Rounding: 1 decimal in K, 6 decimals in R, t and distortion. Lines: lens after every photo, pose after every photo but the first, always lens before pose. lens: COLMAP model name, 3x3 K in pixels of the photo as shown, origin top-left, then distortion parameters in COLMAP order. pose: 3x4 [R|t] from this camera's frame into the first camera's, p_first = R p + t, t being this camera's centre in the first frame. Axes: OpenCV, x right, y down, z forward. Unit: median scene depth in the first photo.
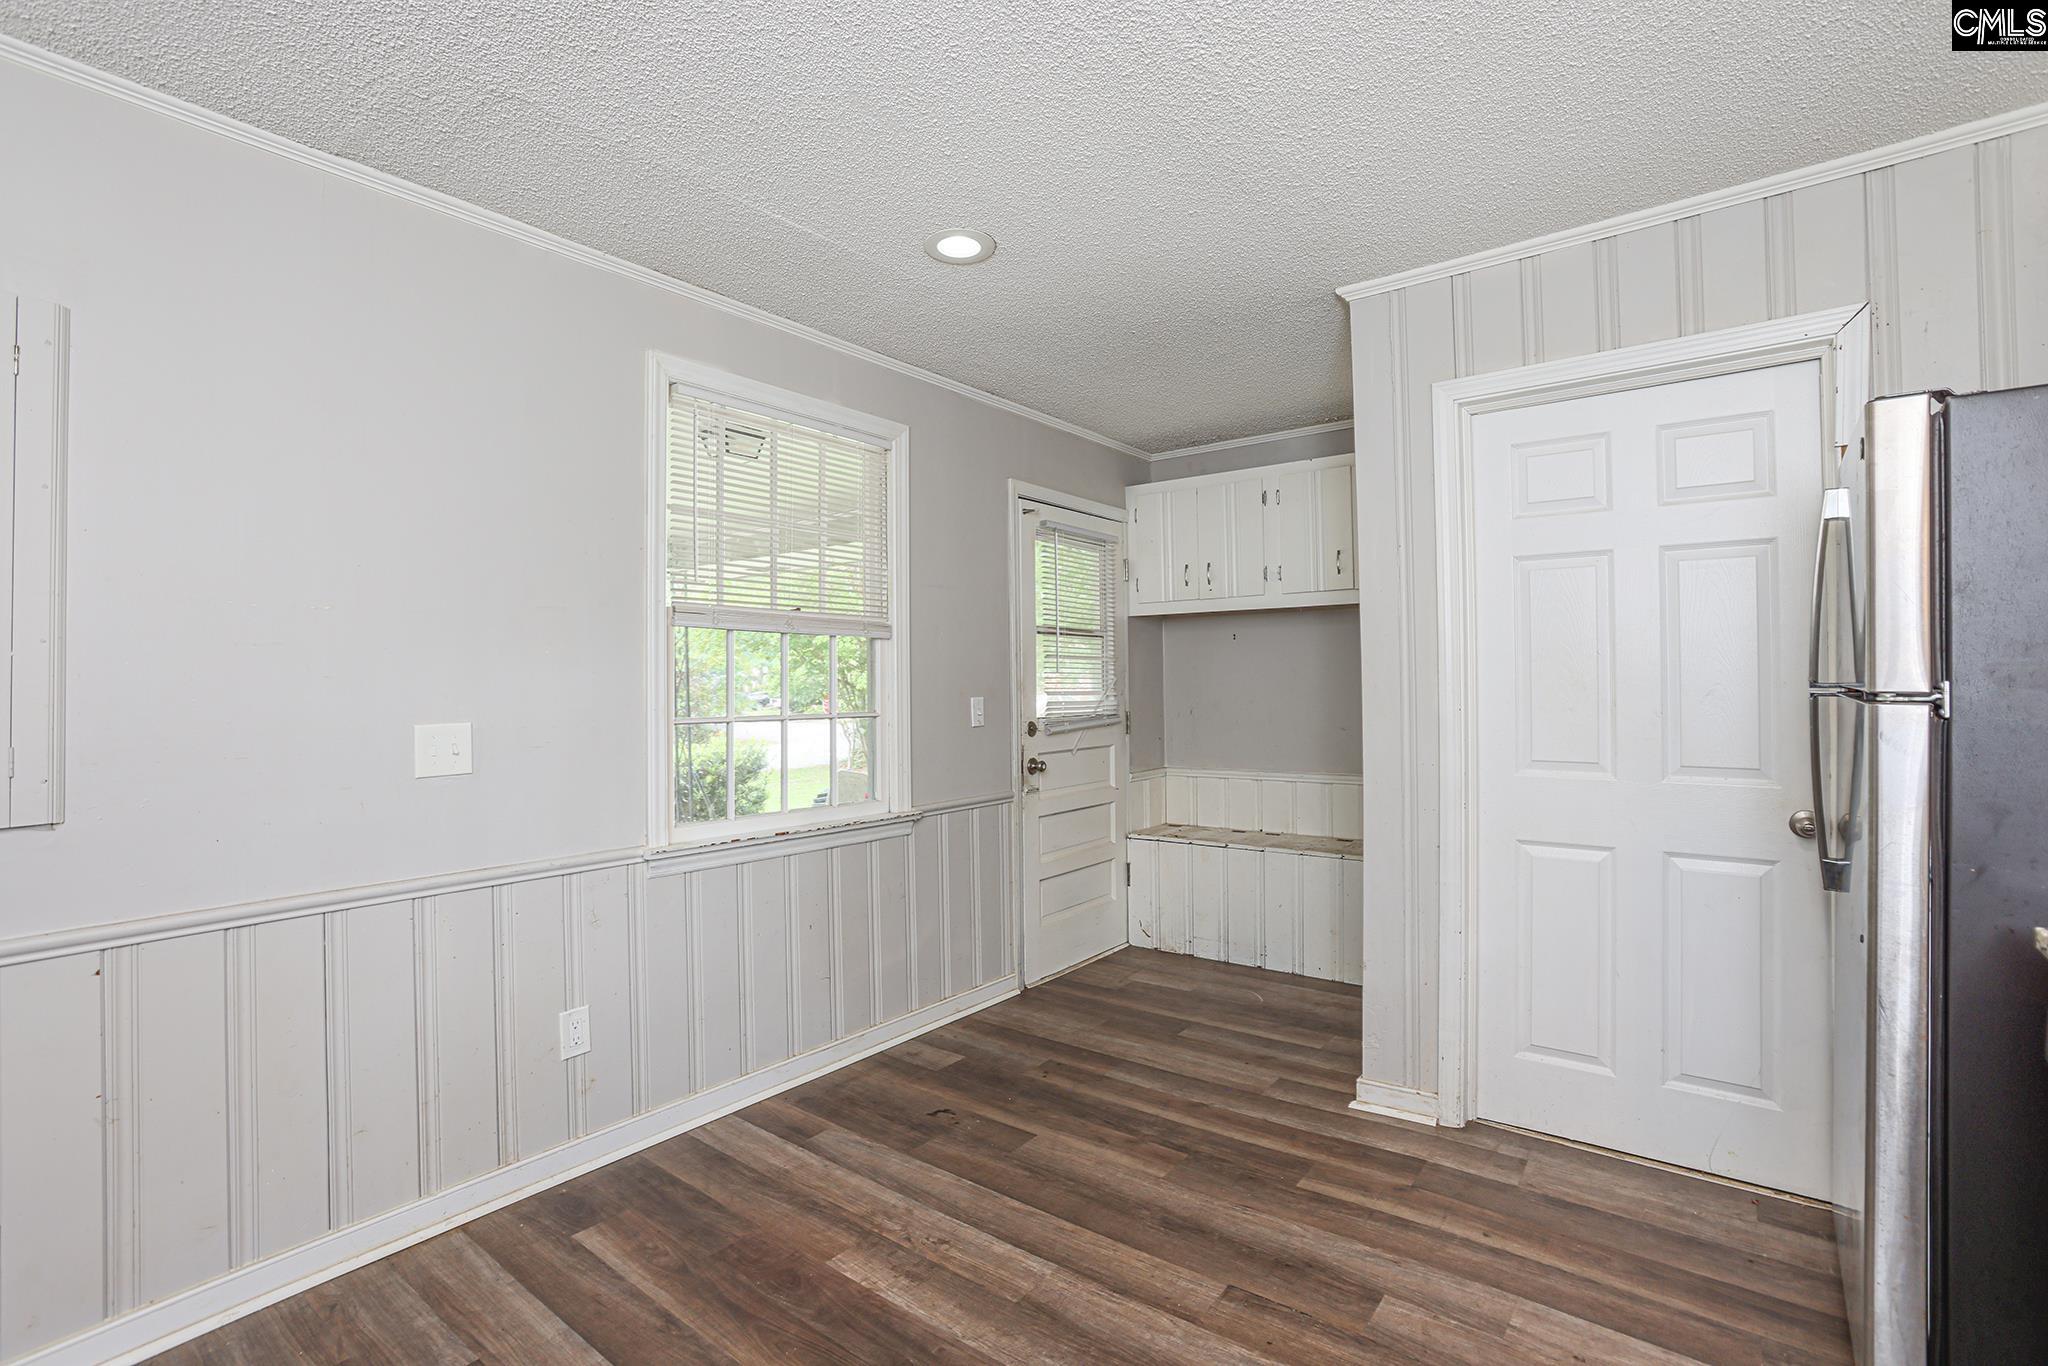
lens RADIAL K [[930.3, 0, 1036.9], [0, 930.3, 680.3], [0, 0, 1]] dist [-0.063043, 0.022932]
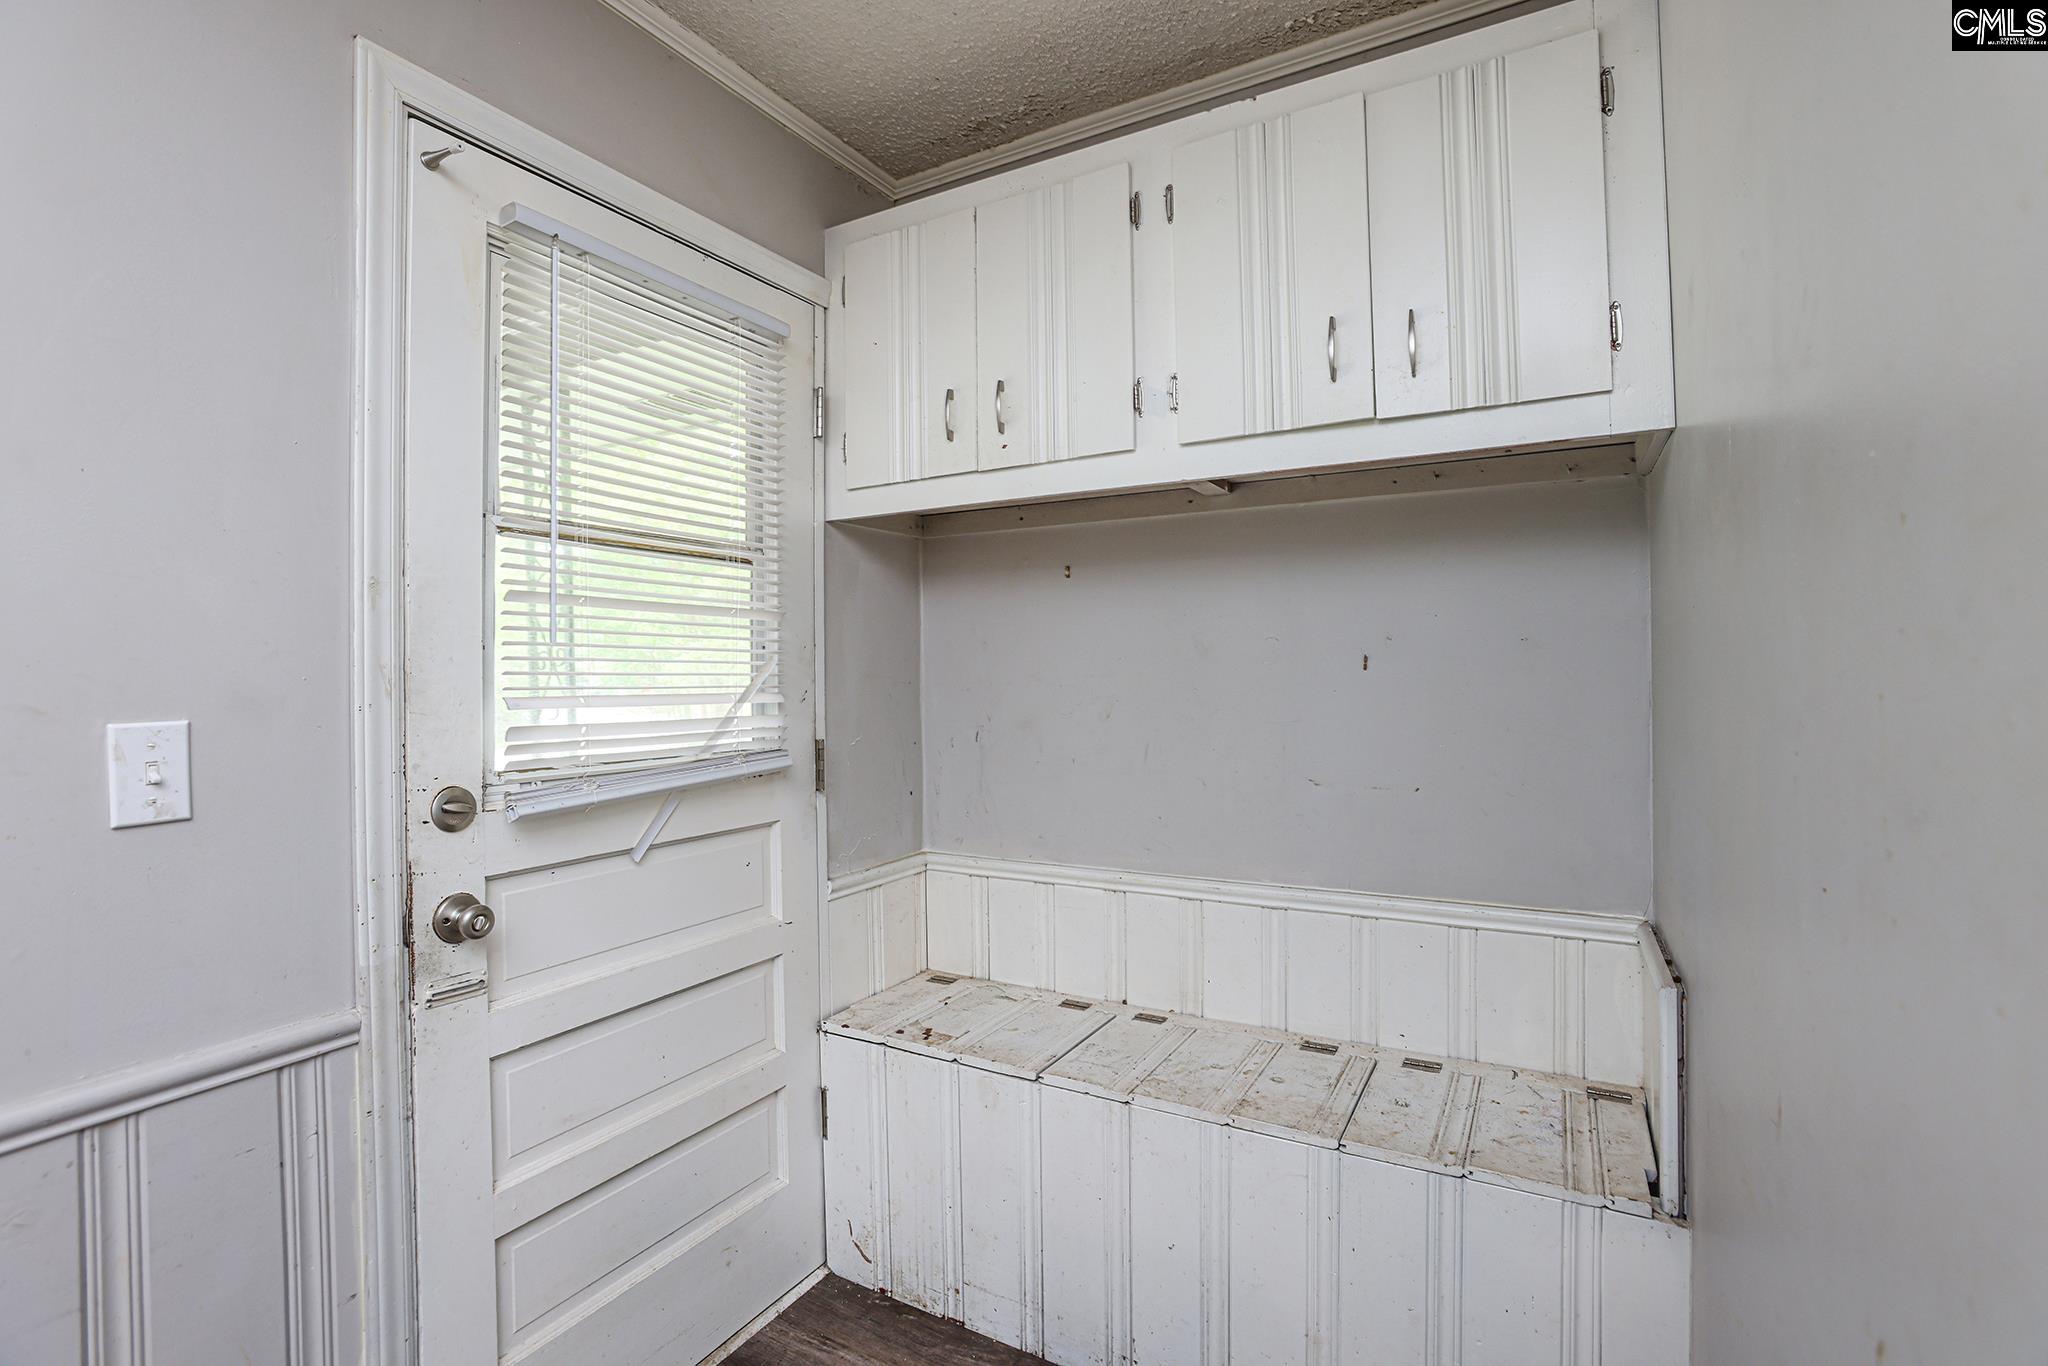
lens RADIAL K [[930.3, 0, 1013.4], [0, 930.3, 676.8], [0, 0, 1]] dist [-0.063043, 0.022932]
pose [[0.993973, 0.002581, 0.109595, 0.142058], [-0.003268, 0.999976, 0.006090, 0.001452], [-0.109577, -0.006411, 0.993958, 0.575920]]
